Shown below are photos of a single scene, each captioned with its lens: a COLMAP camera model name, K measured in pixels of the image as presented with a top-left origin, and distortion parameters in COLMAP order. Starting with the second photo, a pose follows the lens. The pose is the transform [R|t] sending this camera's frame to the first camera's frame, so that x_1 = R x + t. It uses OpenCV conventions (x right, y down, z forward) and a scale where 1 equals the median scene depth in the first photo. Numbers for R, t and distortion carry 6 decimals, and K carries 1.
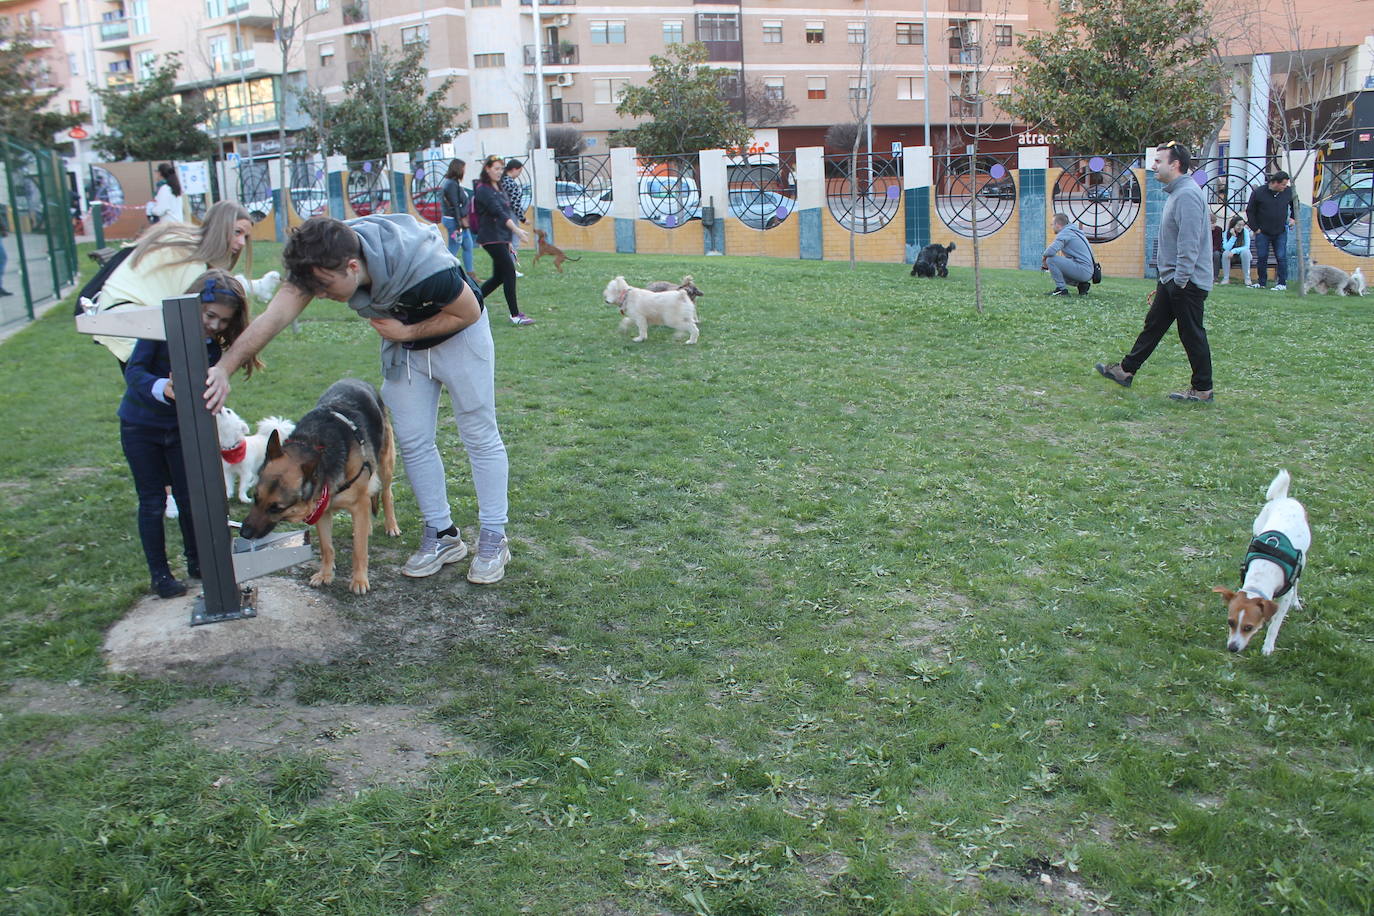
lens RADIAL K [[1161.9, 0, 684.9], [0, 1161.9, 447.9], [0, 0, 1]] dist [-0.170225, 0.155476]
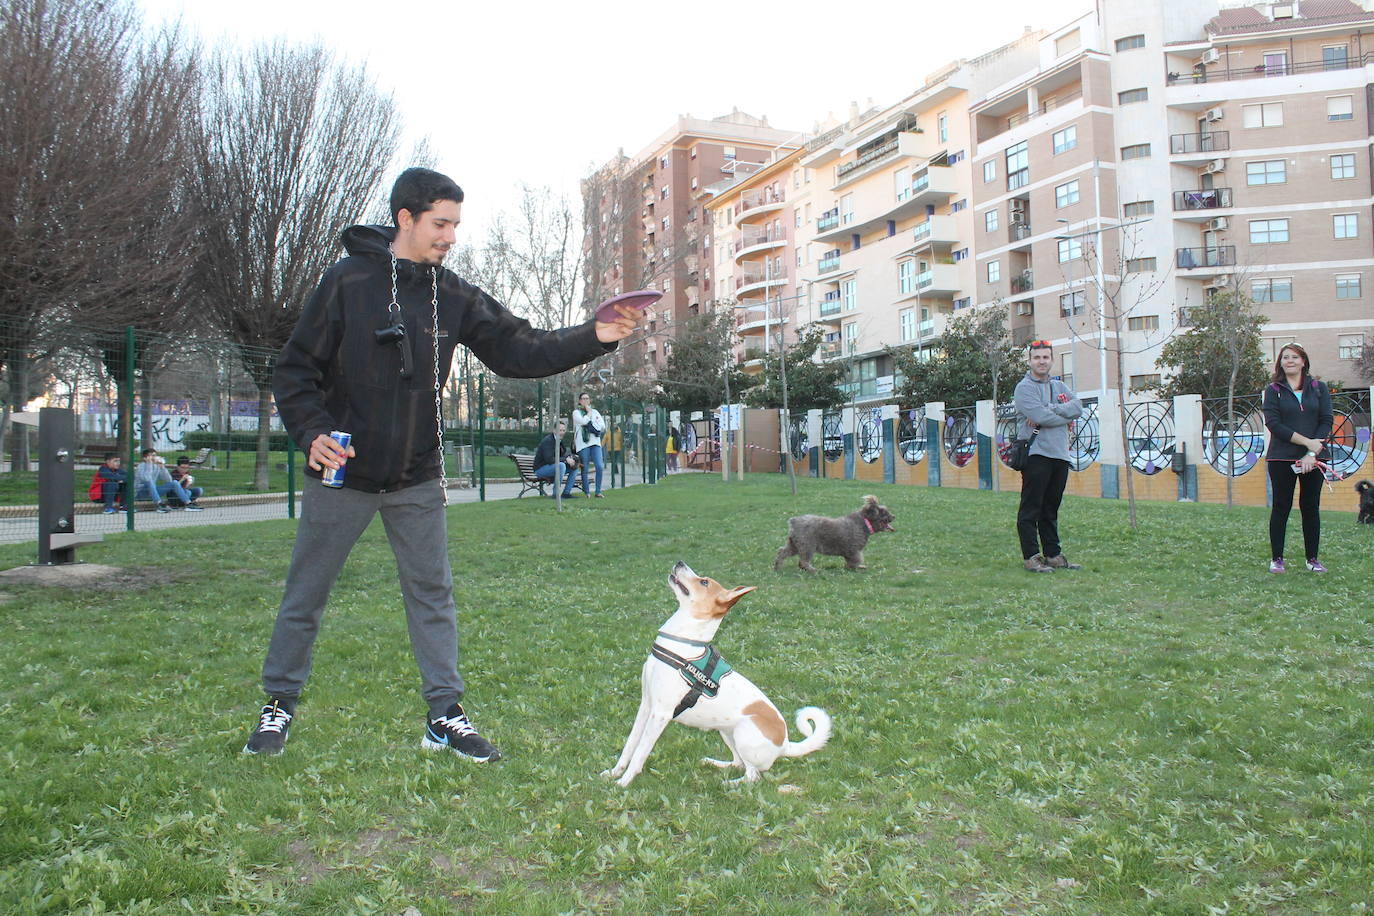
lens RADIAL K [[1155.2, 0, 685.3], [0, 1155.2, 450.5], [0, 0, 1]] dist [-0.171036, 0.152758]
pose [[0.802156, 0.013036, -0.596972, 0.198307], [-0.147842, 0.972969, -0.177410, 0.015857], [0.578523, 0.230568, 0.782400, 0.010098]]
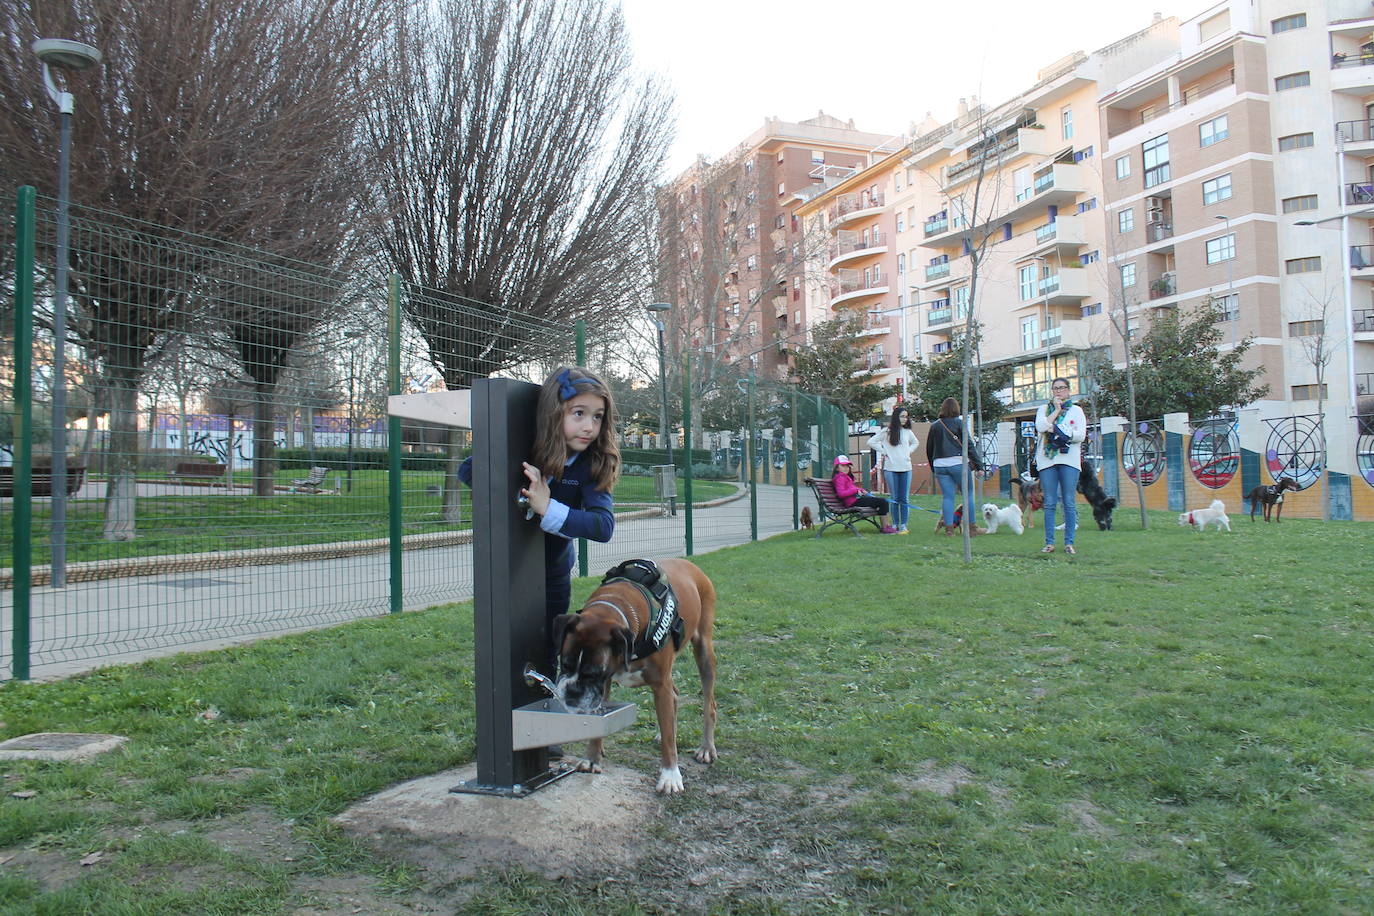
lens RADIAL K [[1161.9, 0, 684.9], [0, 1161.9, 447.9], [0, 0, 1]] dist [-0.170225, 0.155476]
pose [[0.775292, 0.001697, -0.631600, 0.021564], [-0.154701, 0.970047, -0.187289, 0.005918], [0.612364, 0.242913, 0.752332, 0.053038]]
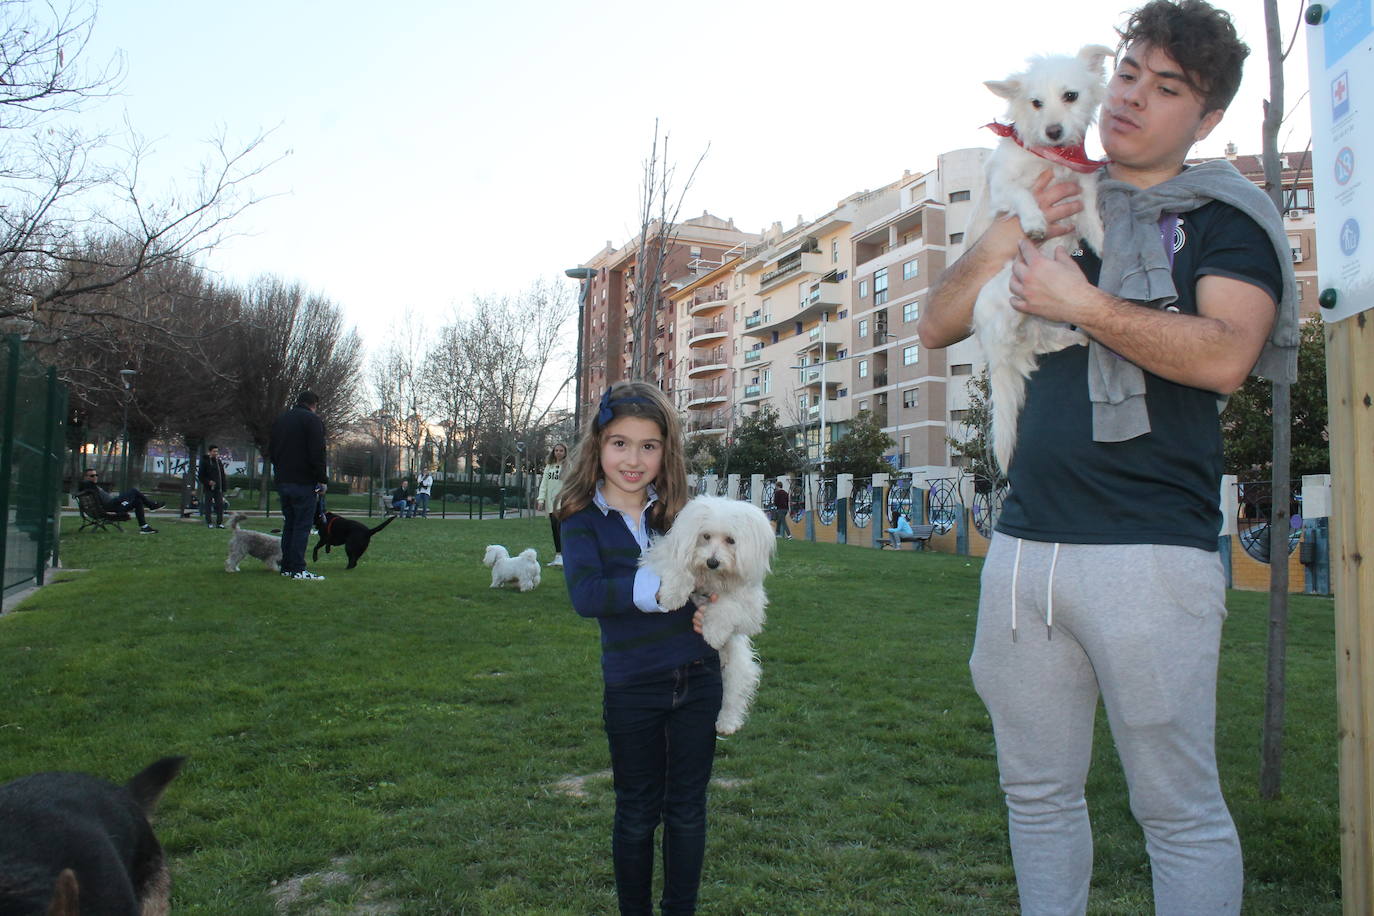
lens RADIAL K [[1143.1, 0, 687.0], [0, 1143.1, 458.0], [0, 0, 1]] dist [-0.162248, 0.126327]
pose [[0.784877, 0.012650, -0.619522, 0.754479], [-0.184910, 0.959020, -0.214681, 0.083227], [0.591419, 0.283054, 0.755052, -0.292367]]
